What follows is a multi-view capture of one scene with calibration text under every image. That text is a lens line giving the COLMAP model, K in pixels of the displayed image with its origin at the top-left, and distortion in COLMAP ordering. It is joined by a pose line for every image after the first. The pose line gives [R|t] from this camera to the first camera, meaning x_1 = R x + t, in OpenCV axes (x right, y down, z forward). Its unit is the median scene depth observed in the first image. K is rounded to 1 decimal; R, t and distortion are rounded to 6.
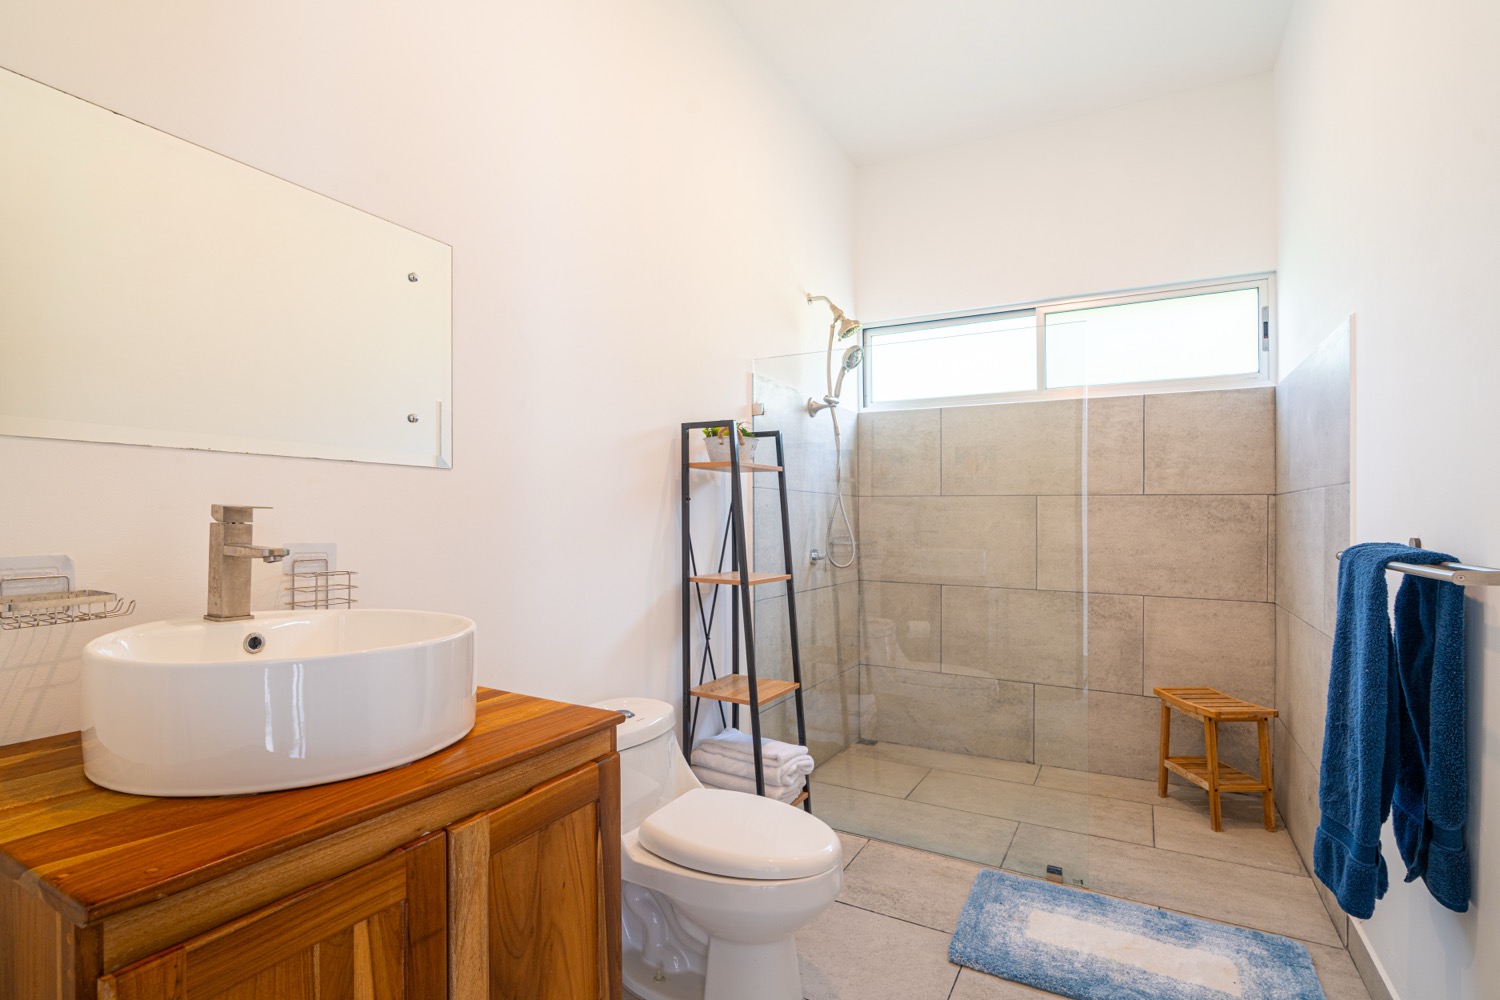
lens RADIAL K [[735.0, 0, 752.5], [0, 735.0, 510.7], [0, 0, 1]] dist [-0.009986, 0.004373]
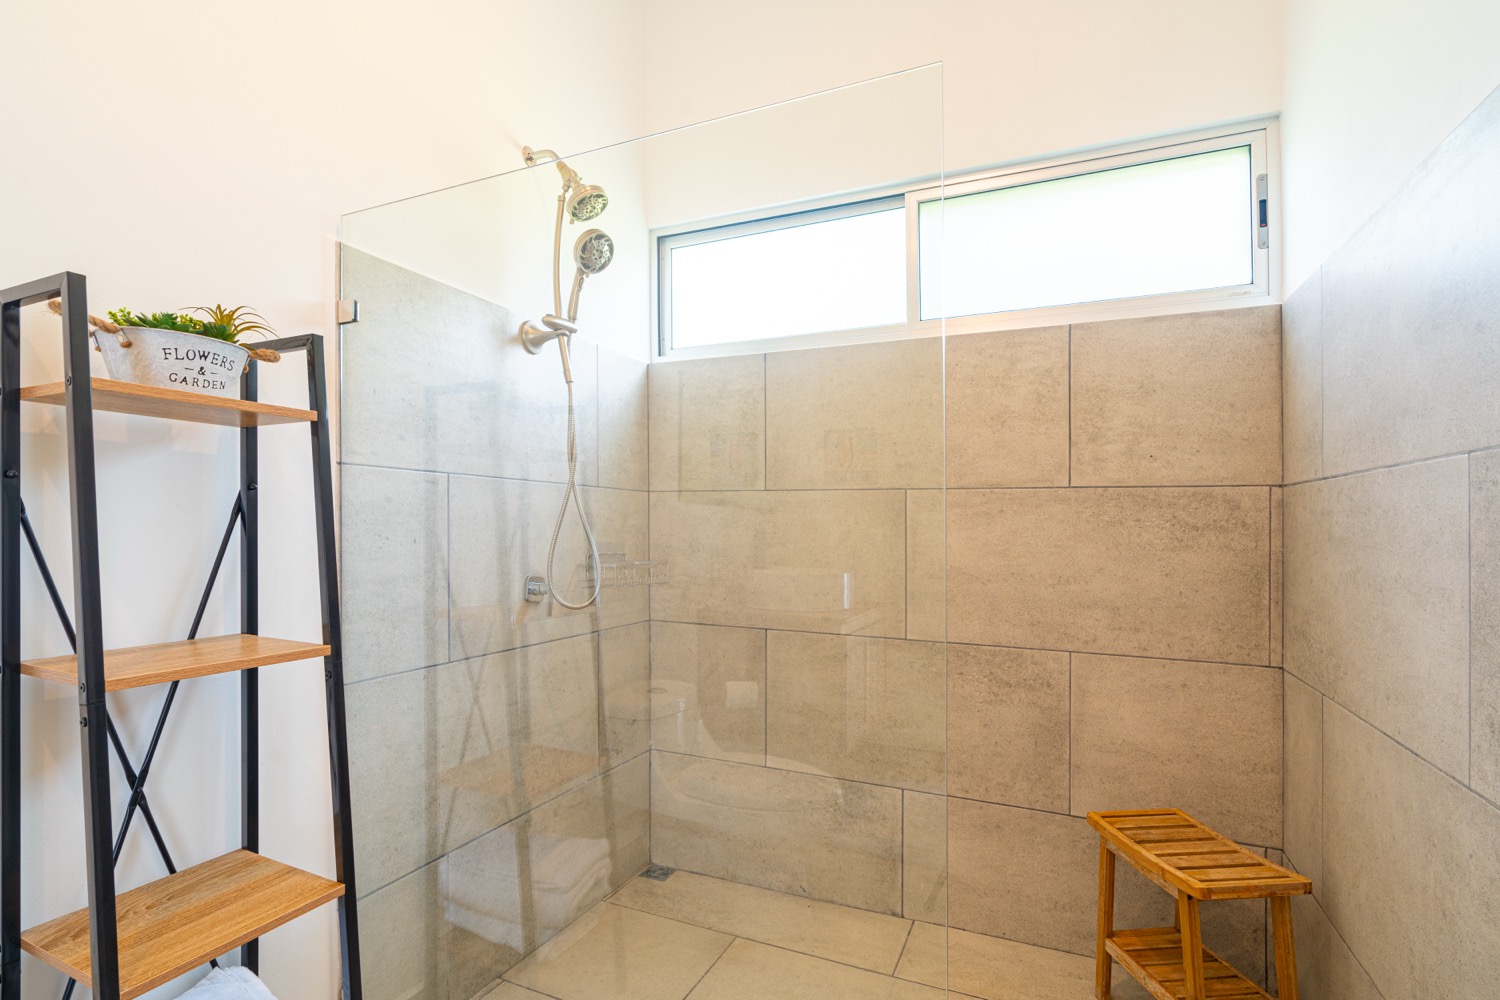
lens RADIAL K [[735.0, 0, 753.2], [0, 735.0, 507.6], [0, 0, 1]] dist [-0.009986, 0.004373]
pose [[0.996479, 0.004325, 0.083727, 0.205701], [-0.002980, 0.999865, -0.016181, 0.005803], [-0.083786, 0.015874, 0.996357, 0.387049]]
